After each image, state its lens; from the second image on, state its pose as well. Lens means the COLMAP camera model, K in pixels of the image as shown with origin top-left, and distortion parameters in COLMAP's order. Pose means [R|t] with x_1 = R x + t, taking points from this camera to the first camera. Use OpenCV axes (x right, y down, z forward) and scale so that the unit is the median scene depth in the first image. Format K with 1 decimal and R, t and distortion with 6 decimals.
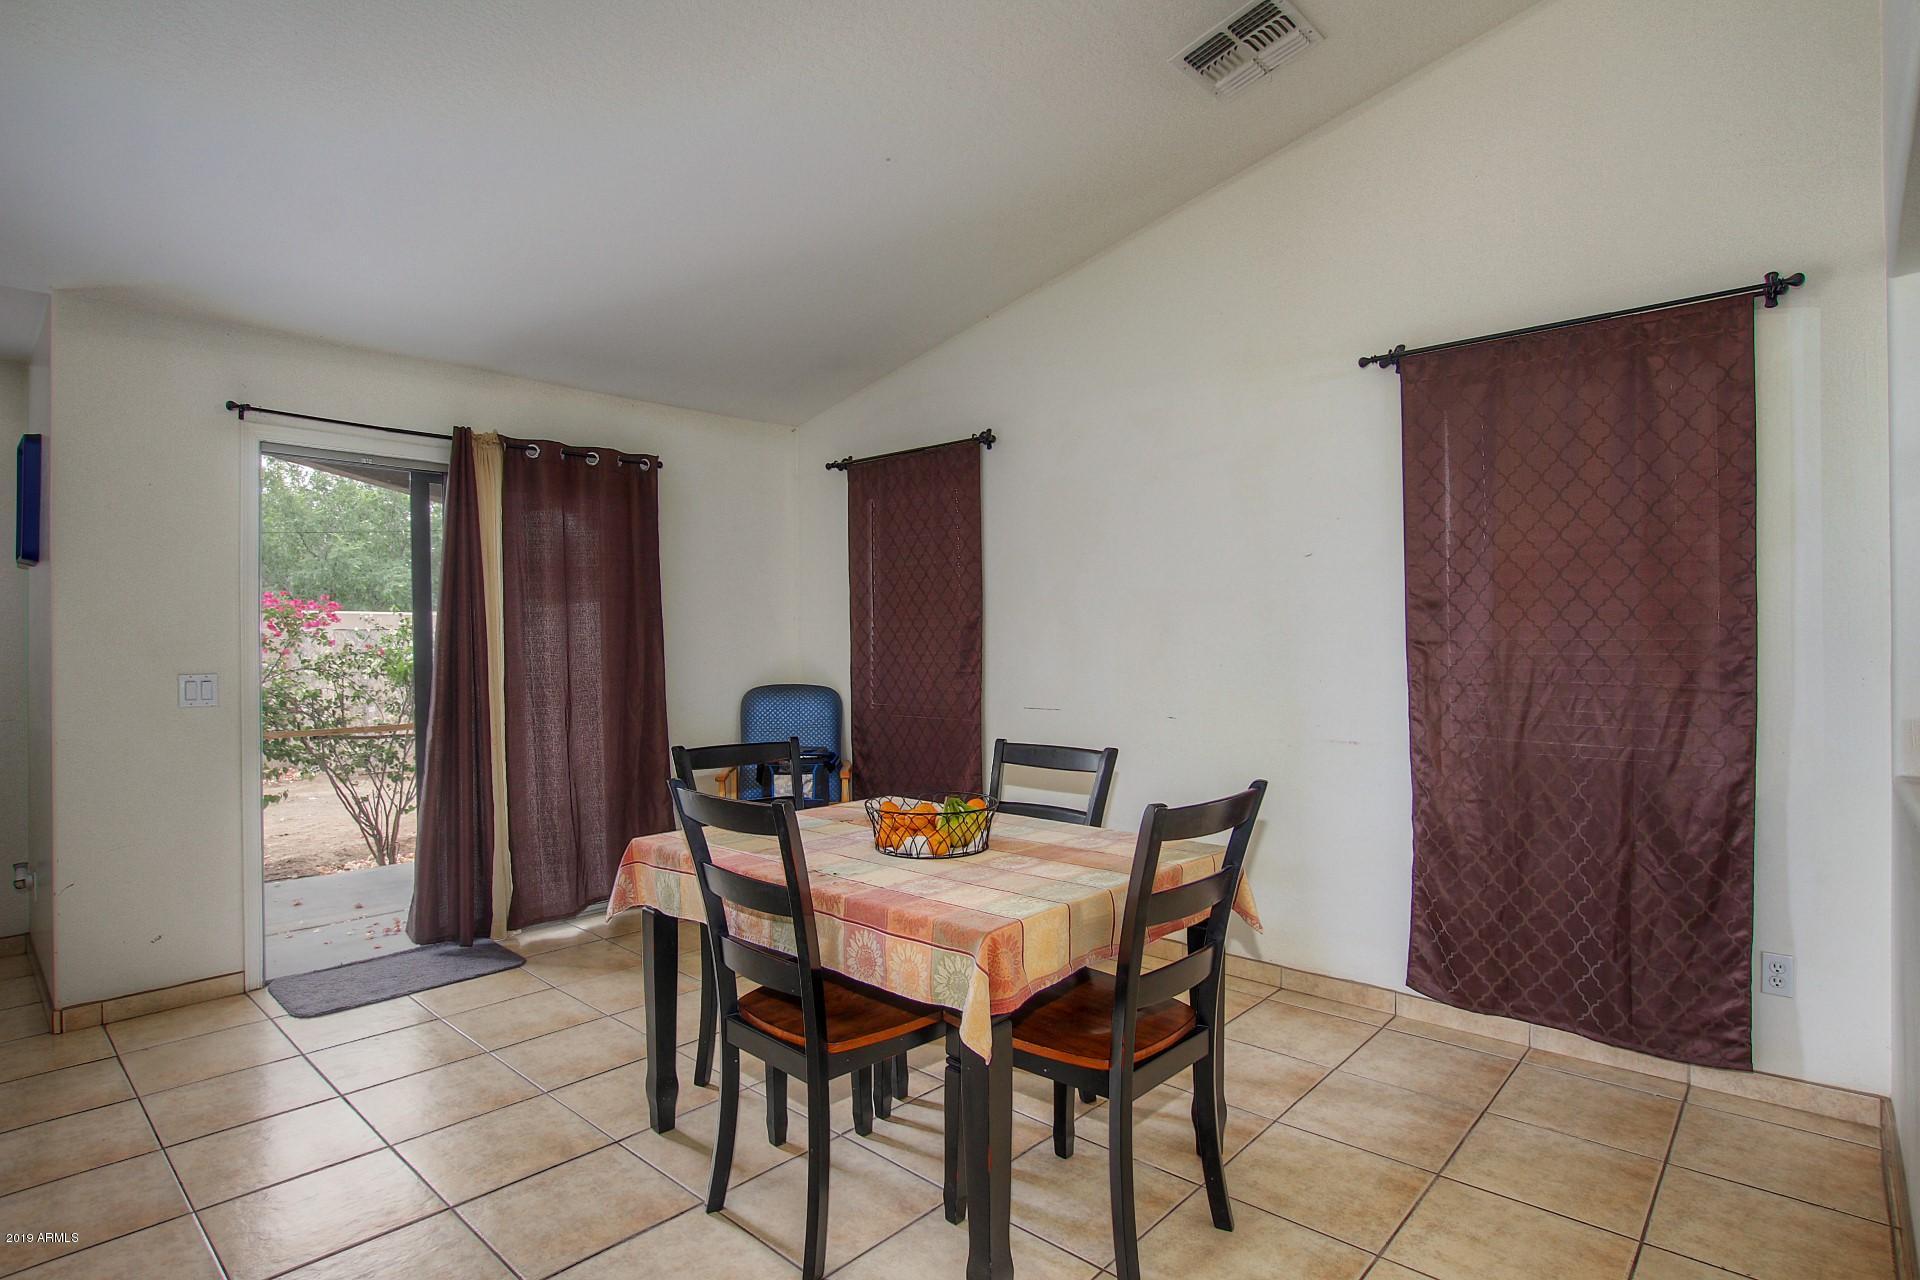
lens RADIAL K [[969.2, 0, 969.5], [0, 969.2, 639.4], [0, 0, 1]] dist [-0.028856, -0.000525]
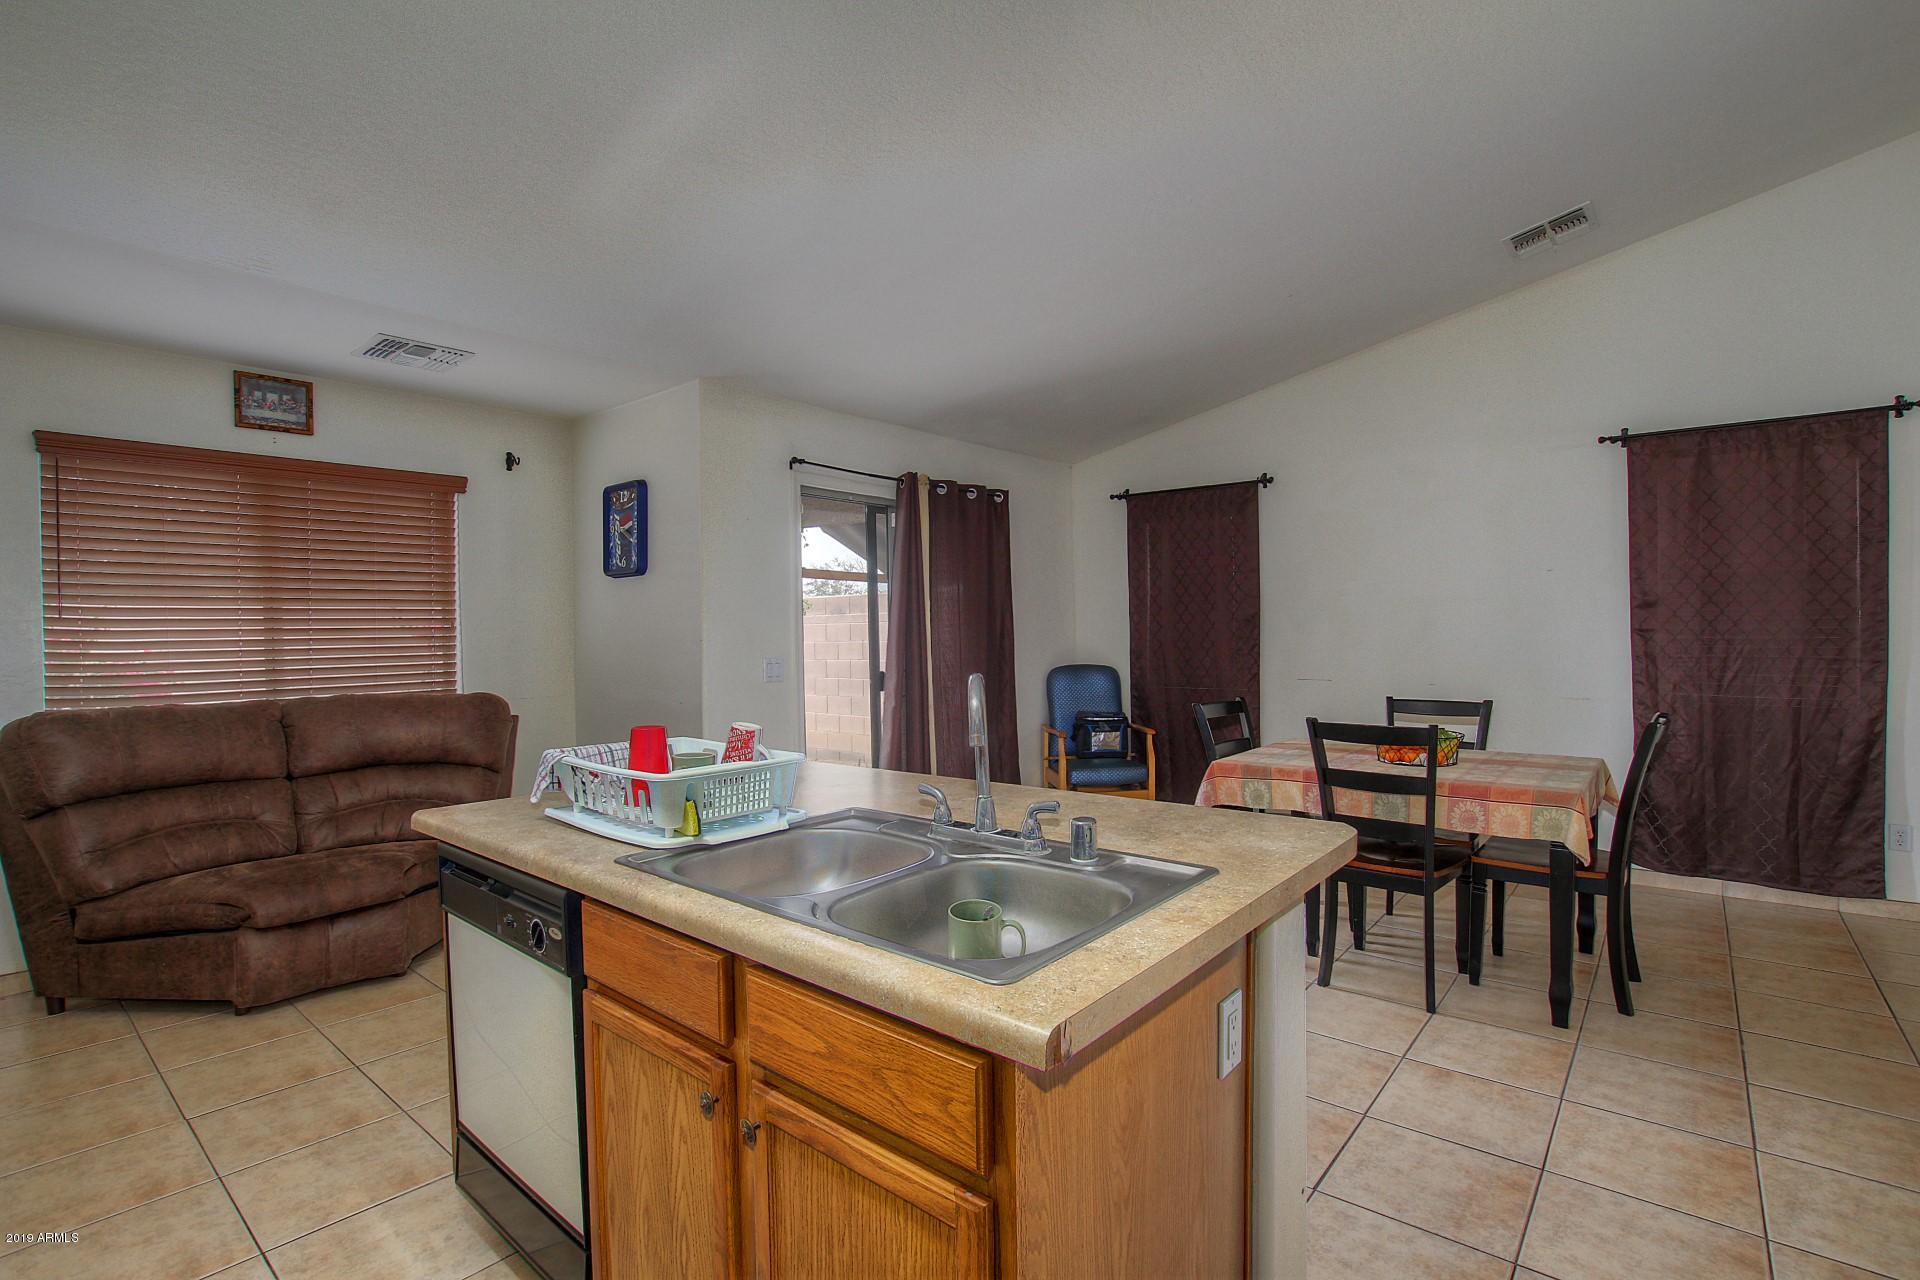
lens RADIAL K [[895.5, 0, 981.0], [0, 895.5, 637.7], [0, 0, 1]] dist [-0.024991, 0.002132]
pose [[0.998568, -0.006307, 0.053129, -0.693019], [0.005679, 0.999912, 0.011974, -0.007882], [-0.053200, -0.011655, 0.998516, -0.344125]]
